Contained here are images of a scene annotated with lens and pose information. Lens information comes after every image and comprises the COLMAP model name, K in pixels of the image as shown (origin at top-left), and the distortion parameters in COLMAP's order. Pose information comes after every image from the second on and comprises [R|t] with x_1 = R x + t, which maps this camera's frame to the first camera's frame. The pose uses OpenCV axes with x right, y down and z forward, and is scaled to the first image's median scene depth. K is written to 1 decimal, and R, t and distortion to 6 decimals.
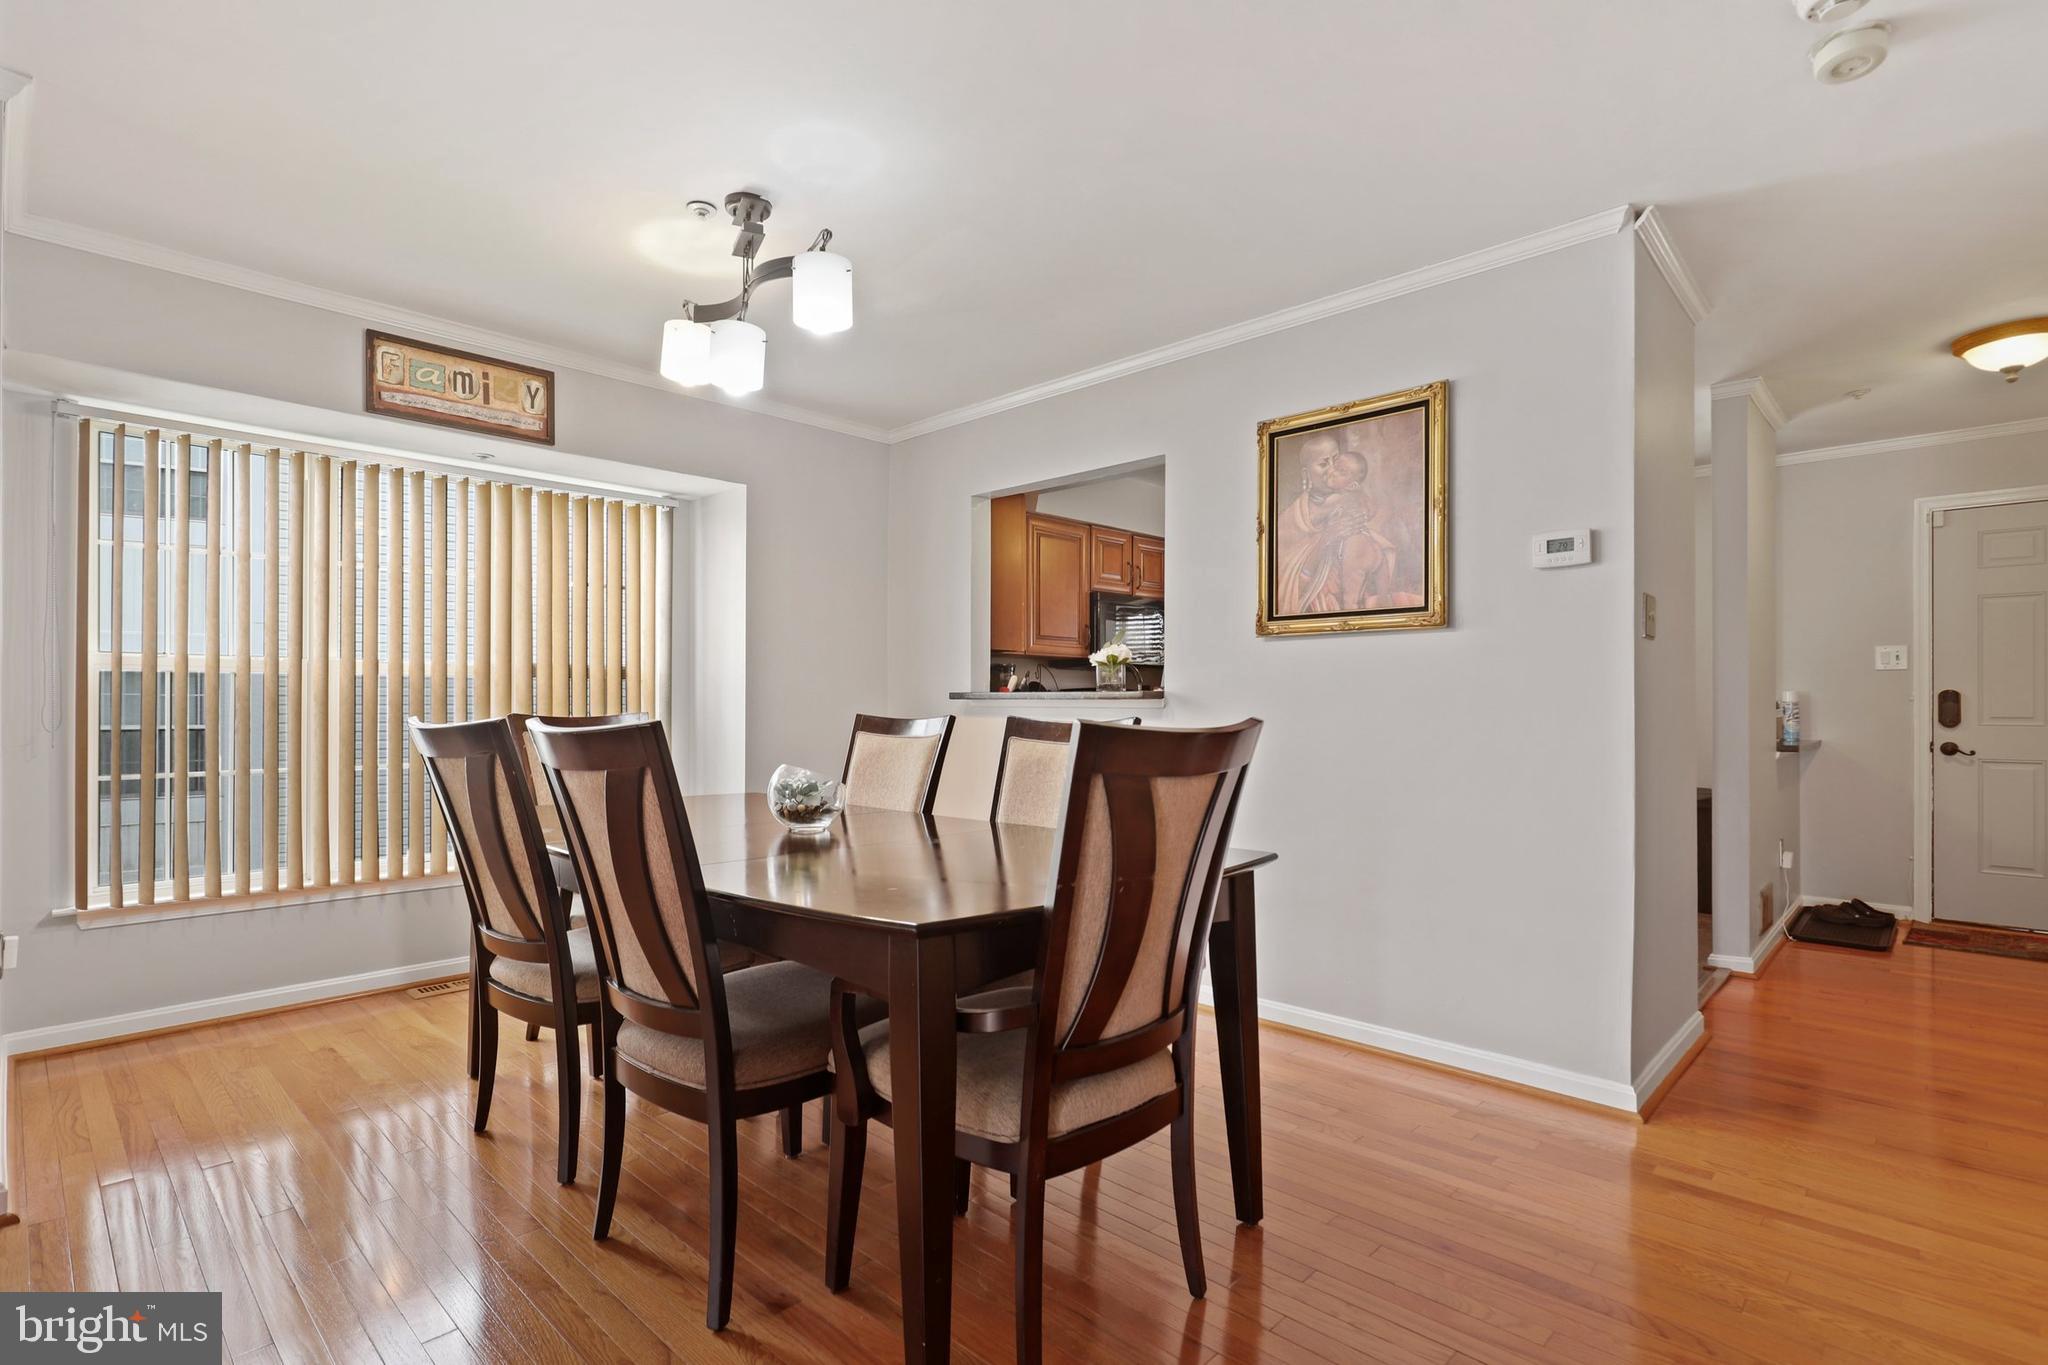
lens RADIAL K [[976.1, 0, 1029.6], [0, 976.1, 697.8], [0, 0, 1]] dist [0.000274, -0.000239]
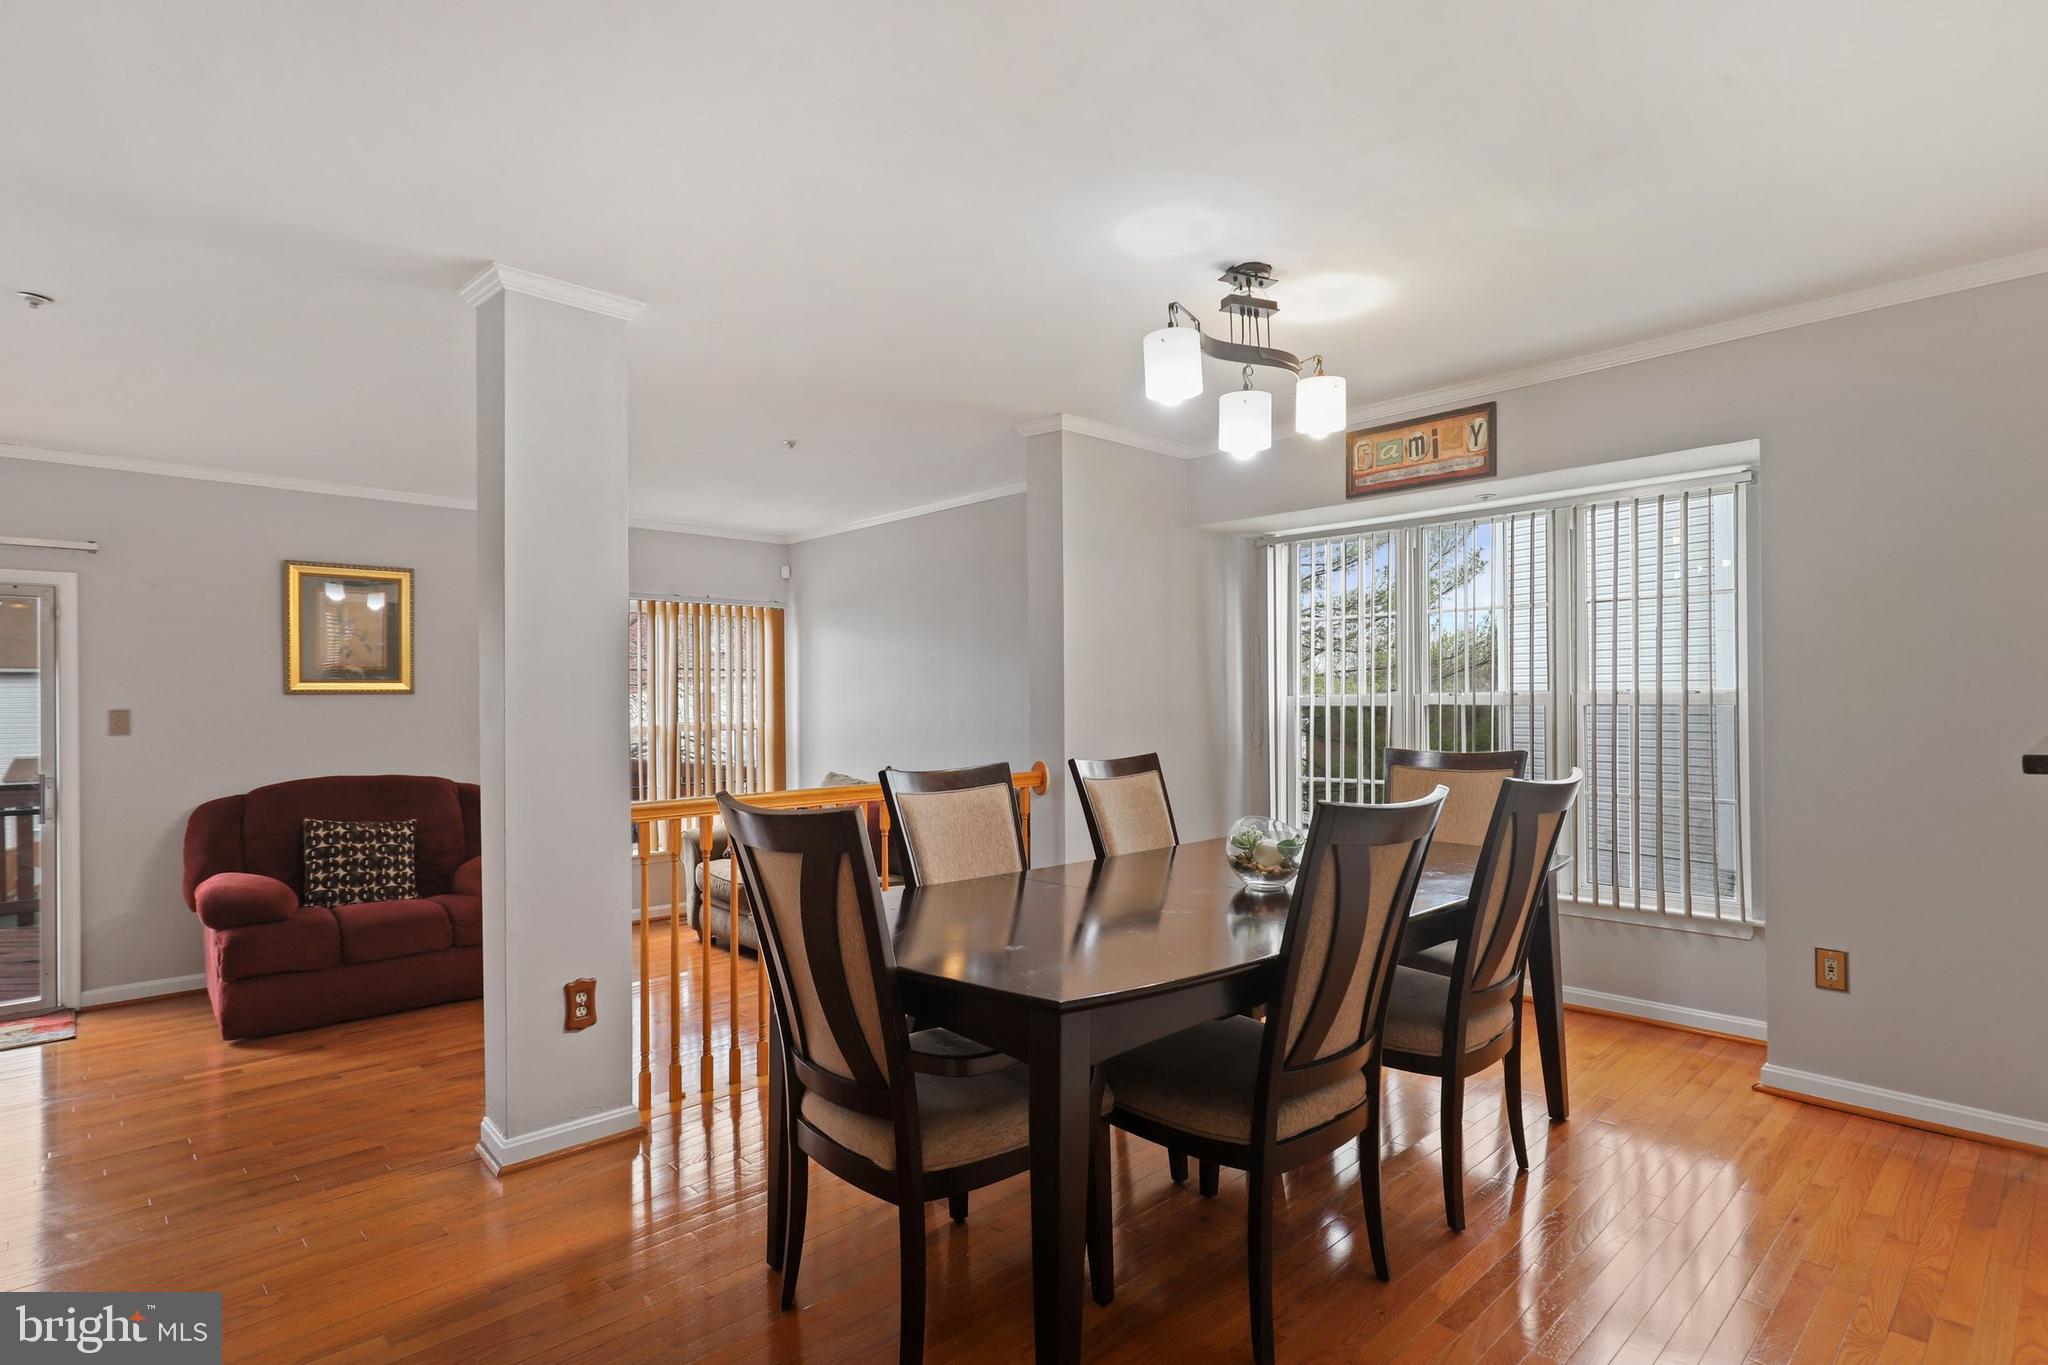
lens RADIAL K [[1035.9, 0, 1022.6], [0, 1035.9, 684.7], [0, 0, 1]] dist [0.000242, 0.001358]
pose [[-0.044431, -0.011327, -0.998948, 0.648832], [0.018172, 0.999761, -0.012144, -0.049374], [0.998847, -0.018692, -0.044215, 0.637439]]
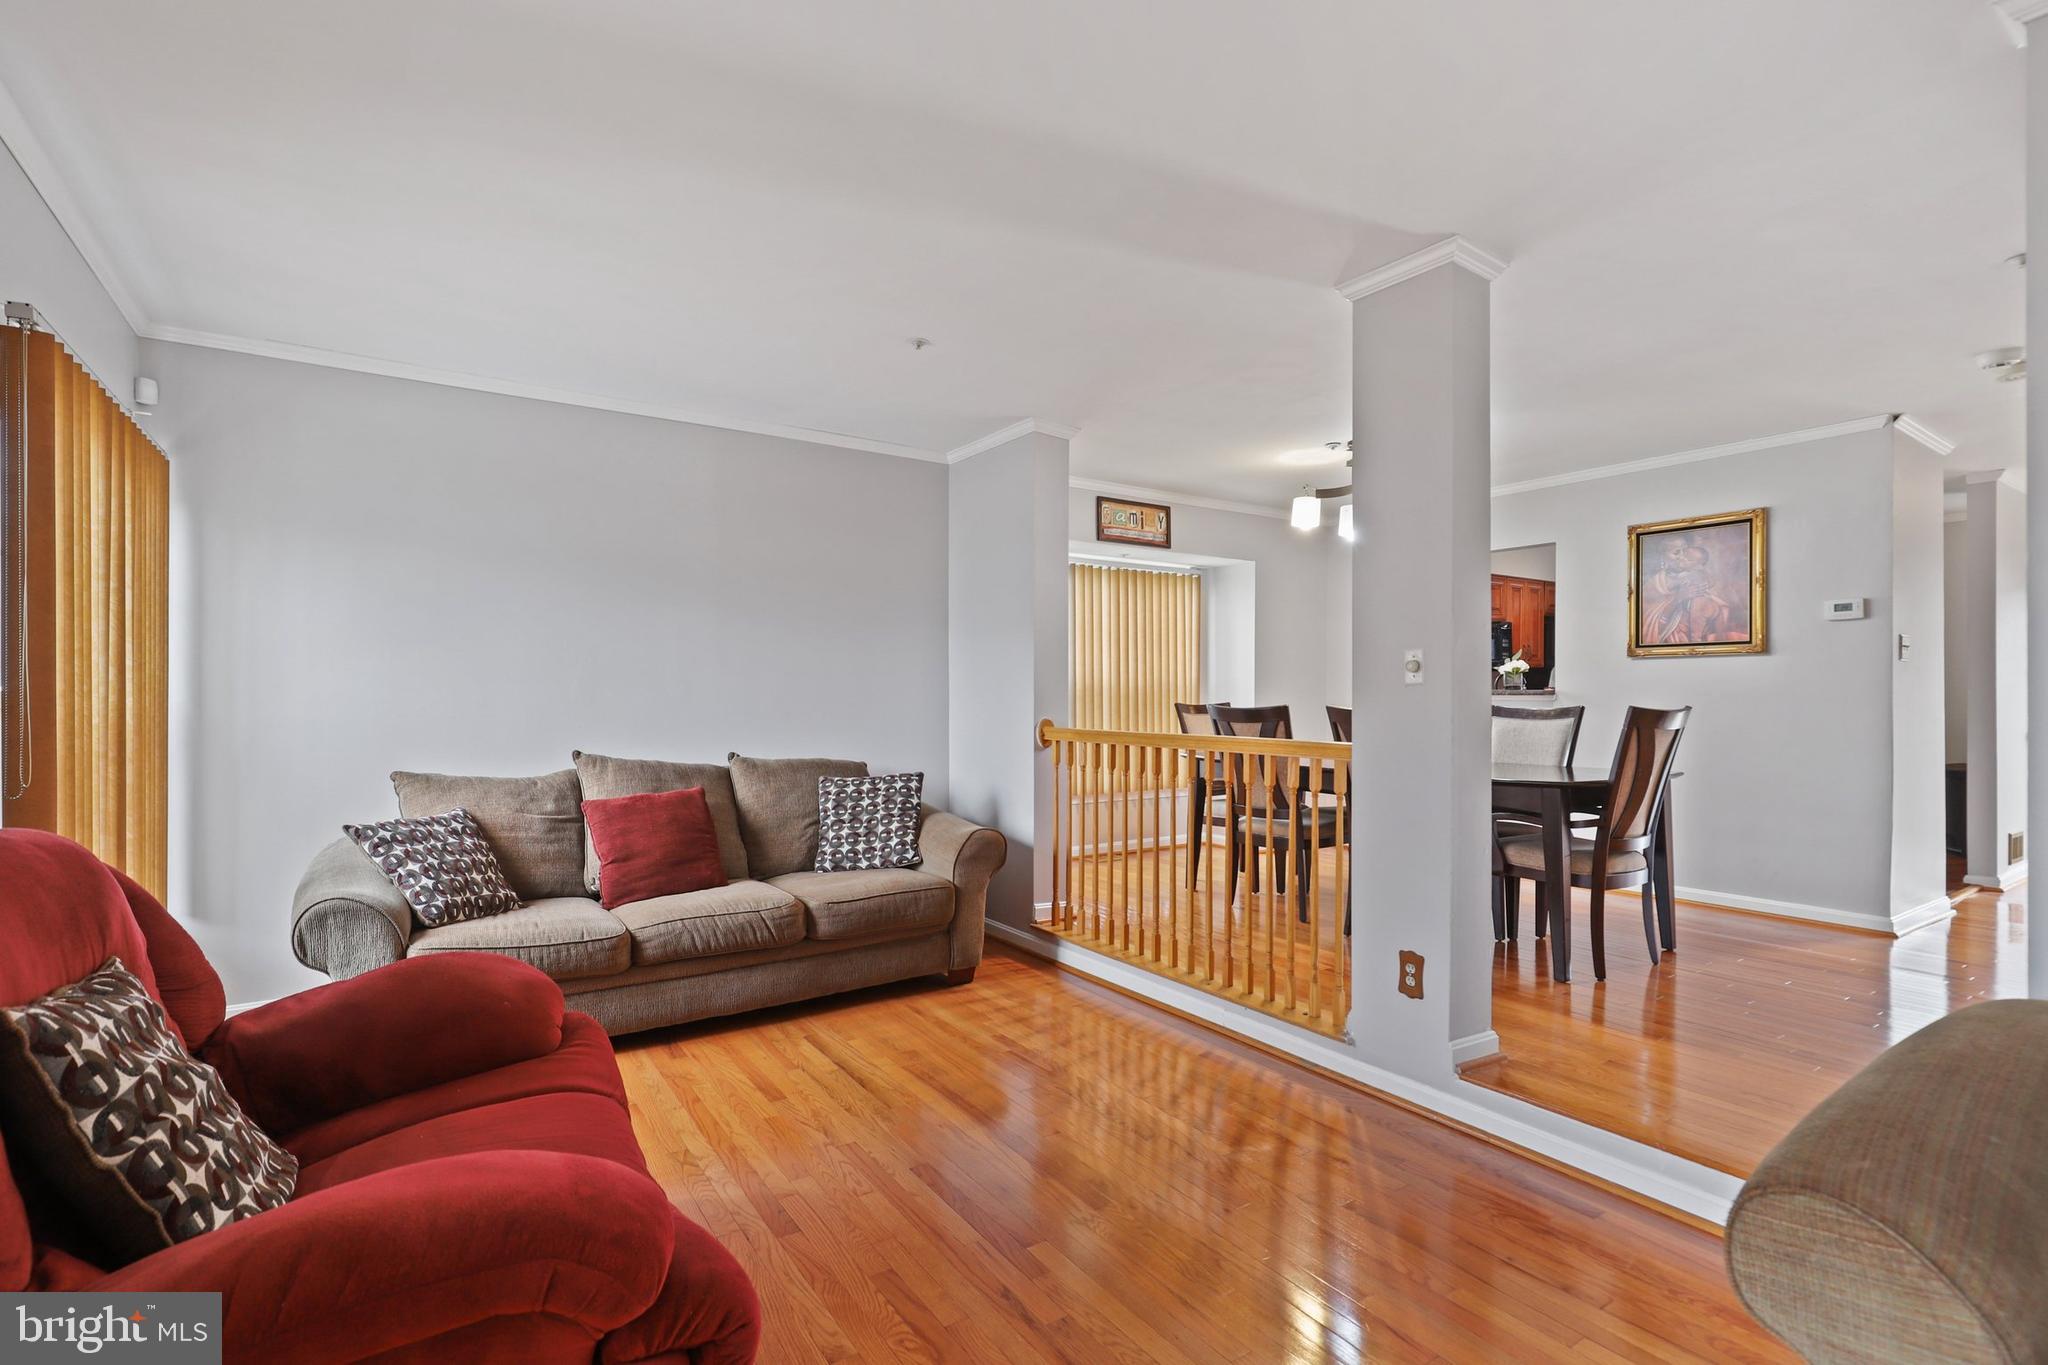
lens RADIAL K [[942.3, 0, 1026.3], [0, 942.3, 690.0], [0, 0, 1]] dist [0.003229, -0.001508]
pose [[0.976597, 0.001585, -0.215071, -0.423171], [-0.001622, 0.999999, 0.000007, -0.006775], [0.215071, 0.000342, 0.976598, -0.783288]]
